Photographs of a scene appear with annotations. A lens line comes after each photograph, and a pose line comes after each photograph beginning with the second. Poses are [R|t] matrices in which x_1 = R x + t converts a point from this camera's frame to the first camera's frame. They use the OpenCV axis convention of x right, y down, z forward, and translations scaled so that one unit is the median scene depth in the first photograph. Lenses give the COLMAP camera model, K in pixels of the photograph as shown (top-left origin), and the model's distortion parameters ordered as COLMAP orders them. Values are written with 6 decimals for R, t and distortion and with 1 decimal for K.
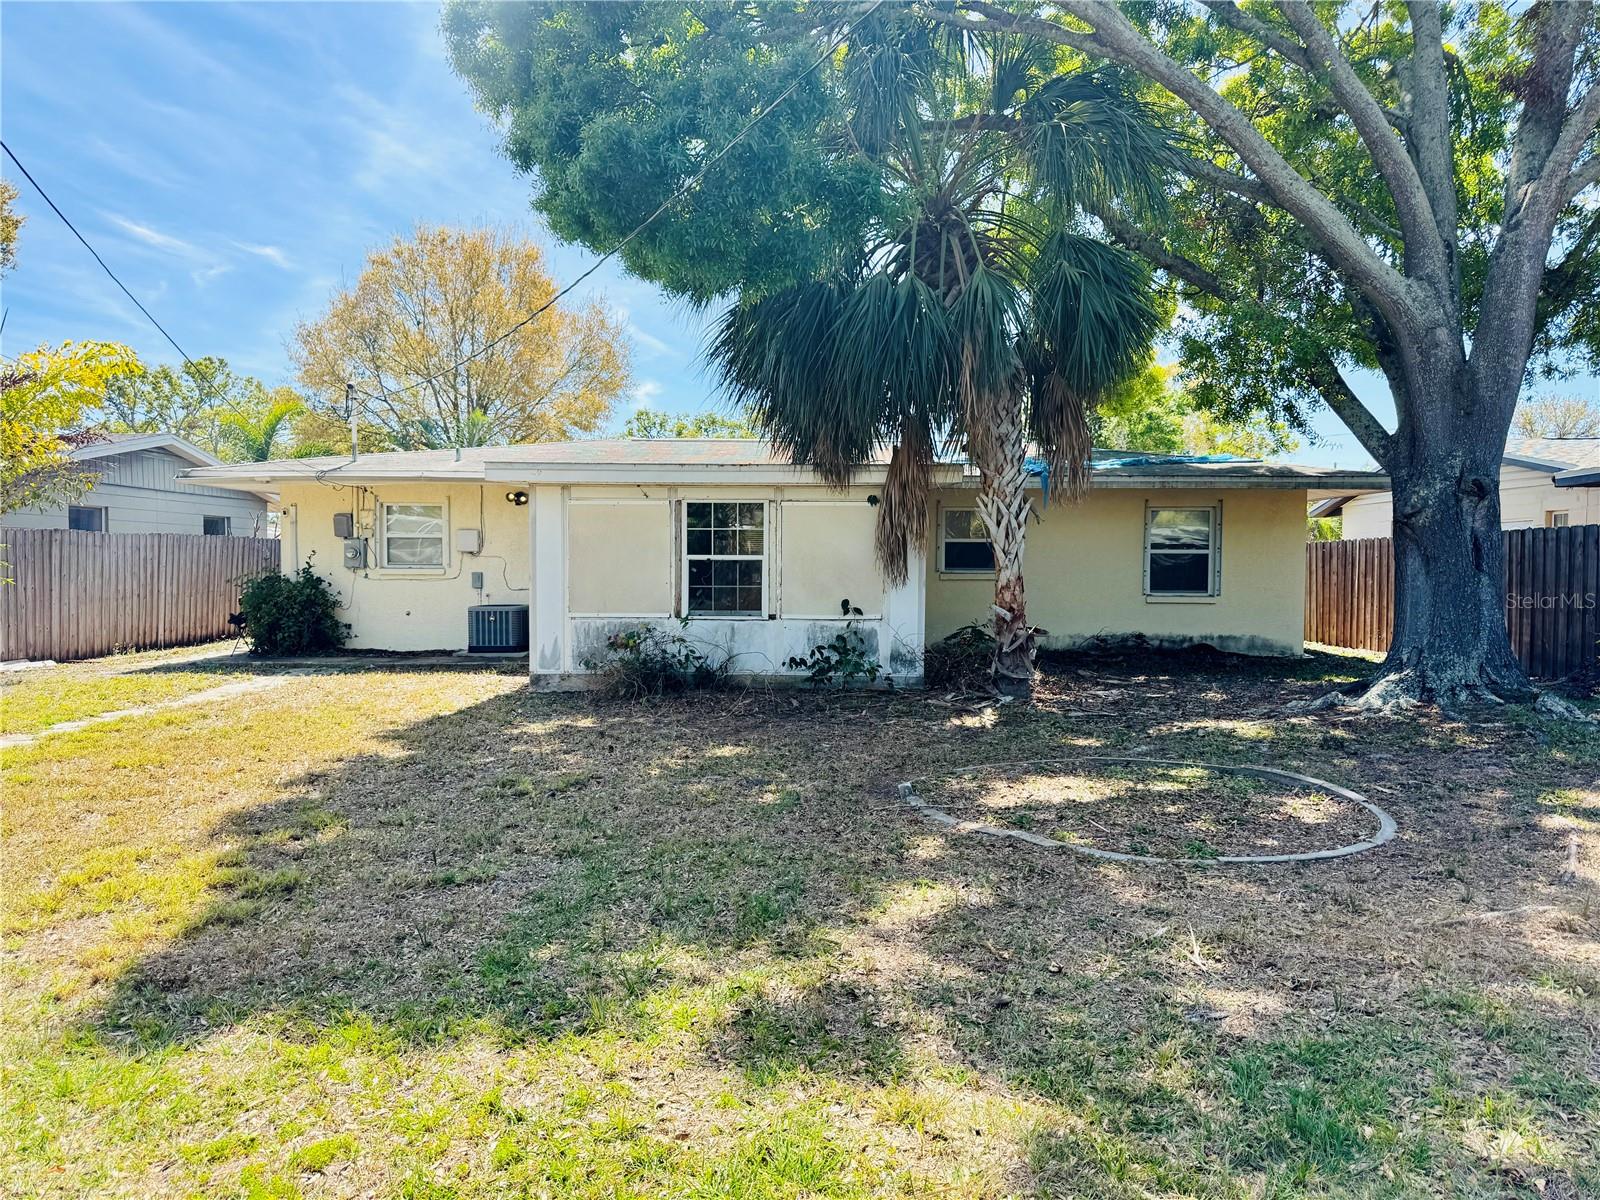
lens RADIAL K [[1102.0, 0, 800.0], [0, 1102.0, 600.0], [0, 0, 1]] dist [0.072266, -0.088383]
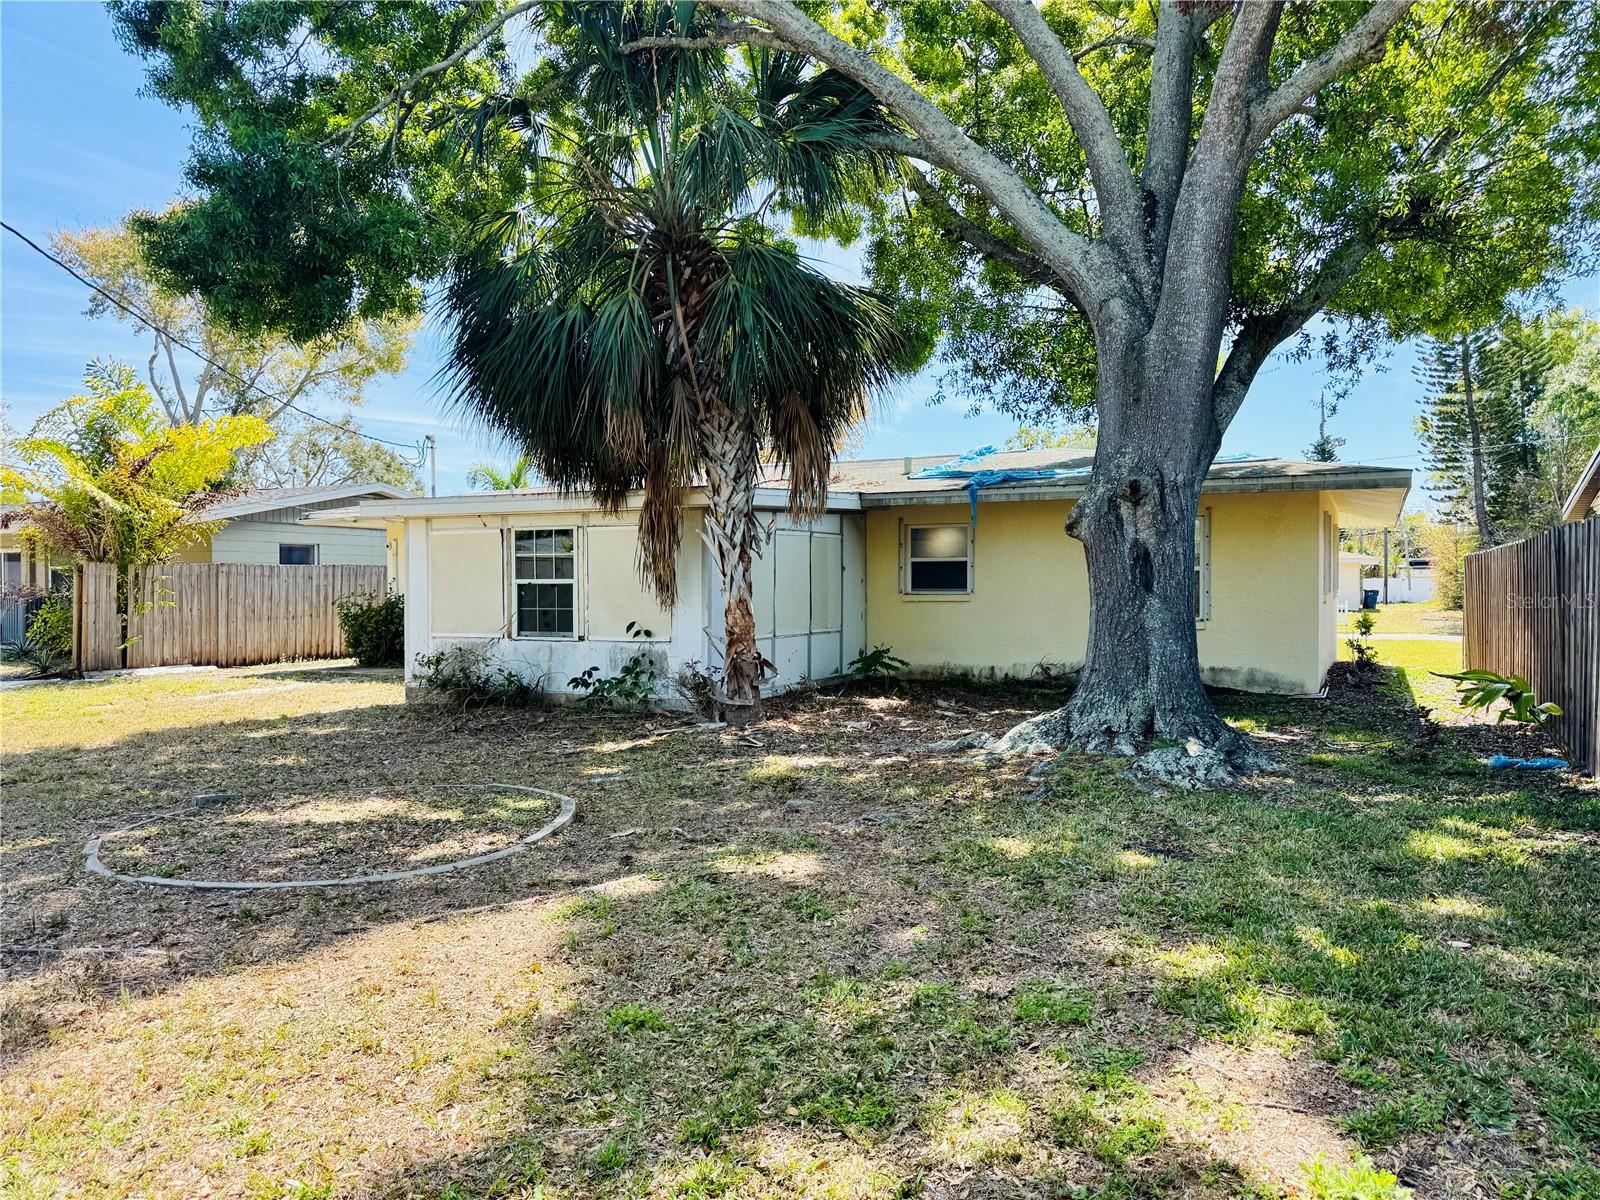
lens RADIAL K [[1102.0, 0, 800.0], [0, 1102.0, 600.0], [0, 0, 1]] dist [0.072266, -0.088383]
pose [[0.911537, -0.001557, -0.411216, 0.592527], [-0.006185, 0.999828, -0.017496, -0.003679], [0.411172, 0.018492, 0.911370, 0.132524]]
